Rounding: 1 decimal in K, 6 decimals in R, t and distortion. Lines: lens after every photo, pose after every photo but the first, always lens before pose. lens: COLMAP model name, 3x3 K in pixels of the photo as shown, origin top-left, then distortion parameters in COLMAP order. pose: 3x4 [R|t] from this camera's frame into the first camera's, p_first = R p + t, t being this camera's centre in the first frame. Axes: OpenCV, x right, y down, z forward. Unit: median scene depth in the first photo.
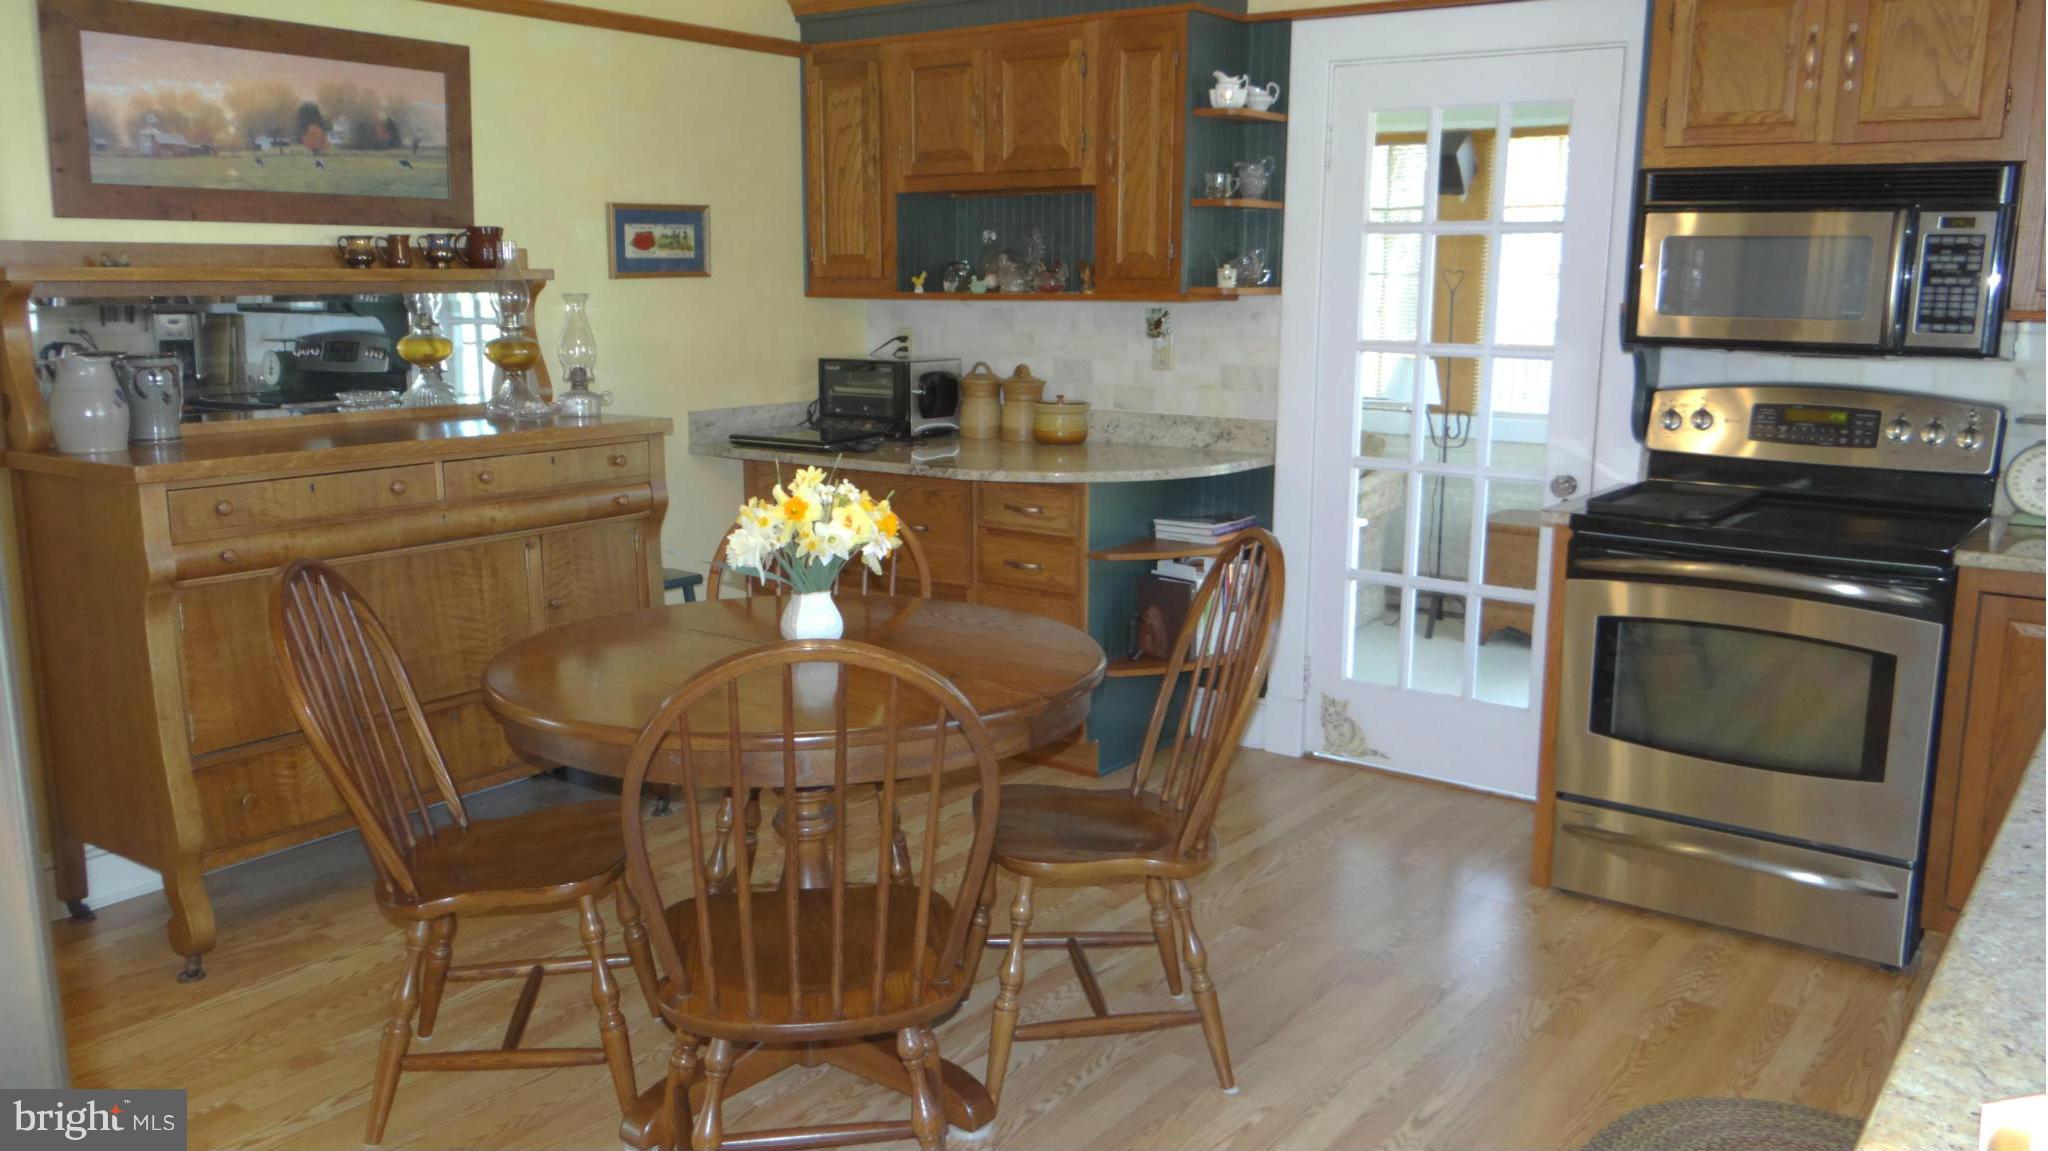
lens RADIAL K [[1583.4, 0, 1025.8], [0, 1583.4, 562.0], [0, 0, 1]] dist [-0.004488, -0.001581]
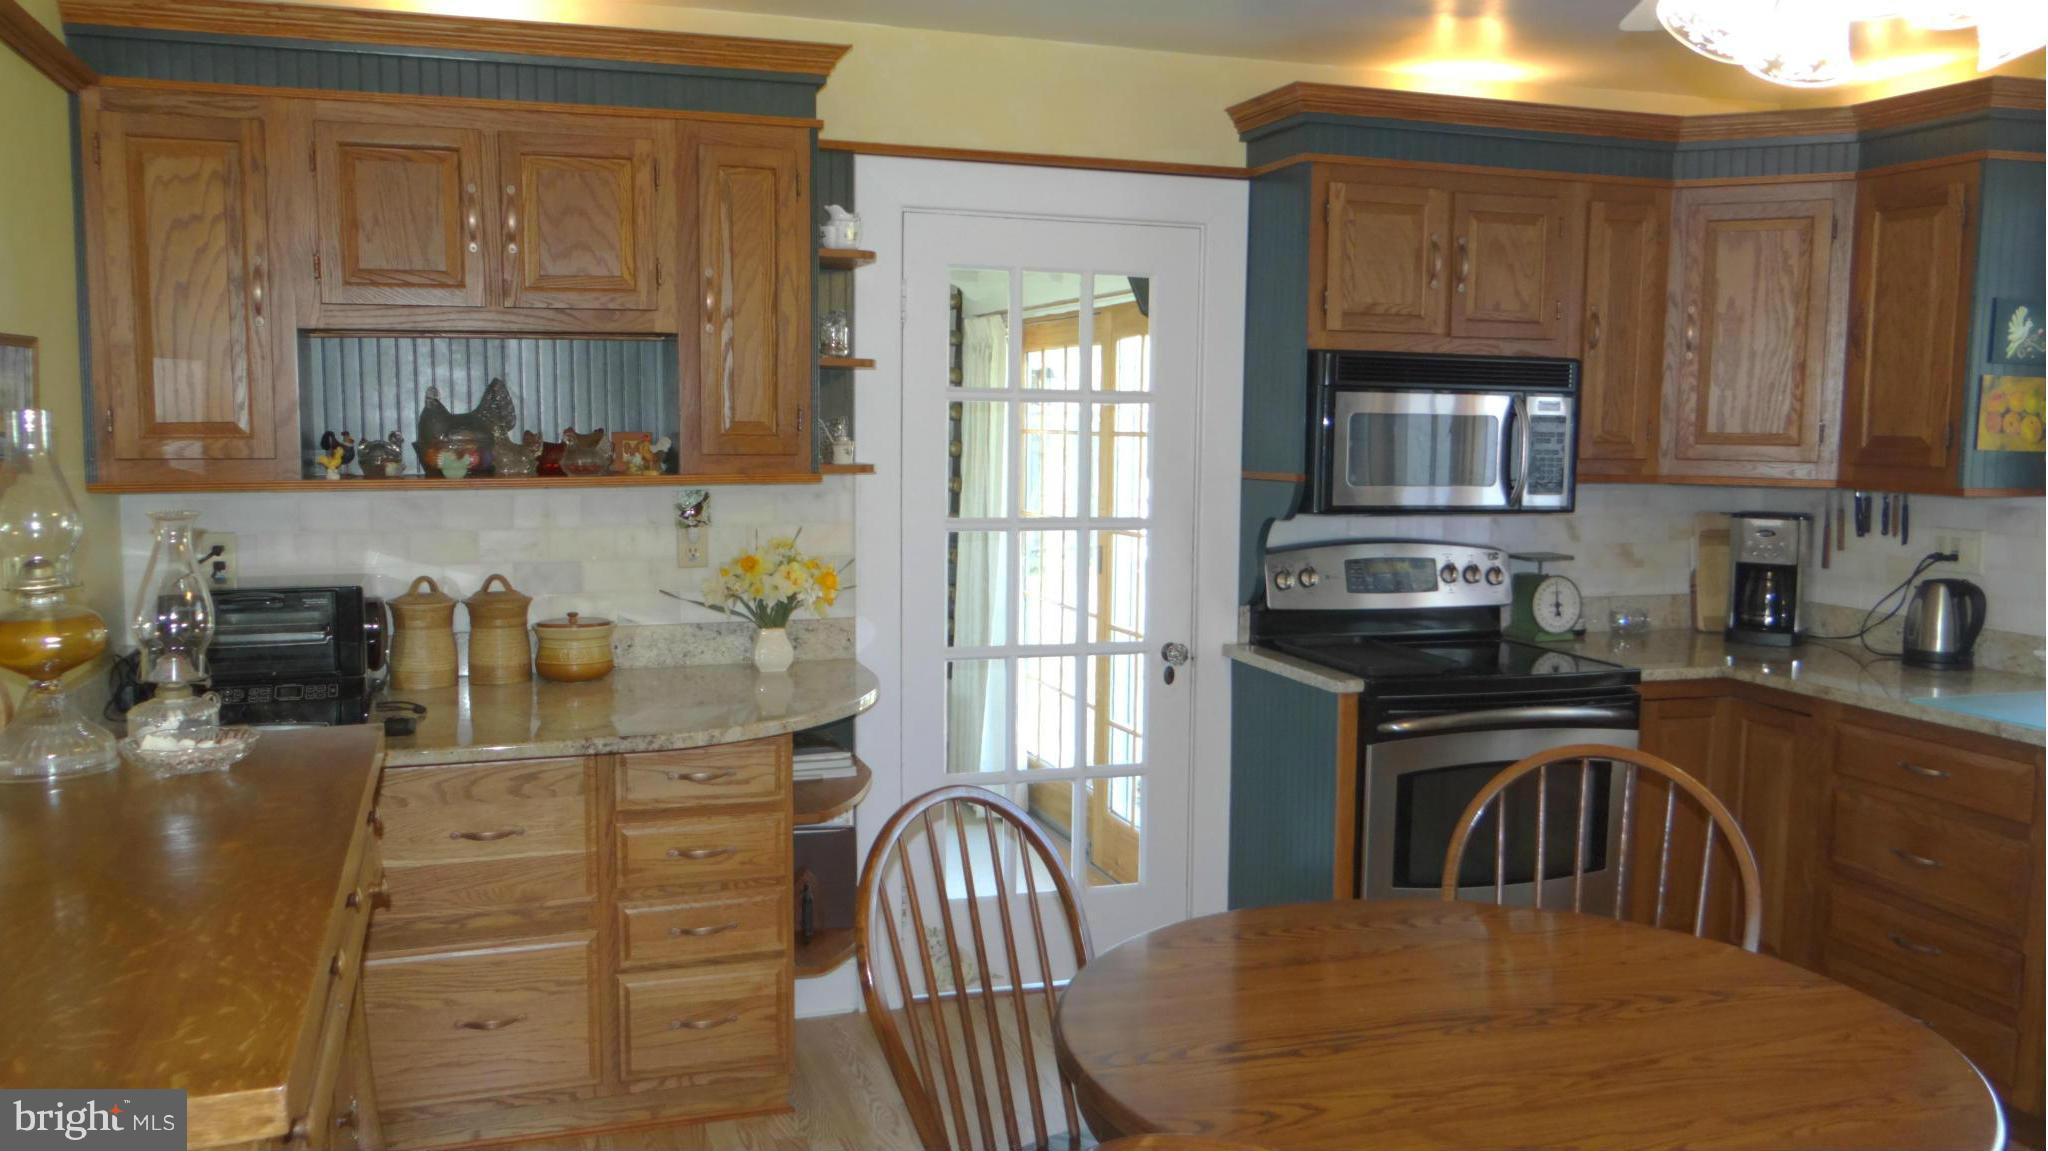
lens RADIAL K [[1583.4, 0, 1025.8], [0, 1583.4, 562.0], [0, 0, 1]] dist [-0.004488, -0.001581]
pose [[0.592698, -0.071001, 0.802289, -0.603624], [0.143582, 0.989465, -0.018507, -0.117724], [-0.792523, 0.126163, 0.596649, 0.548969]]
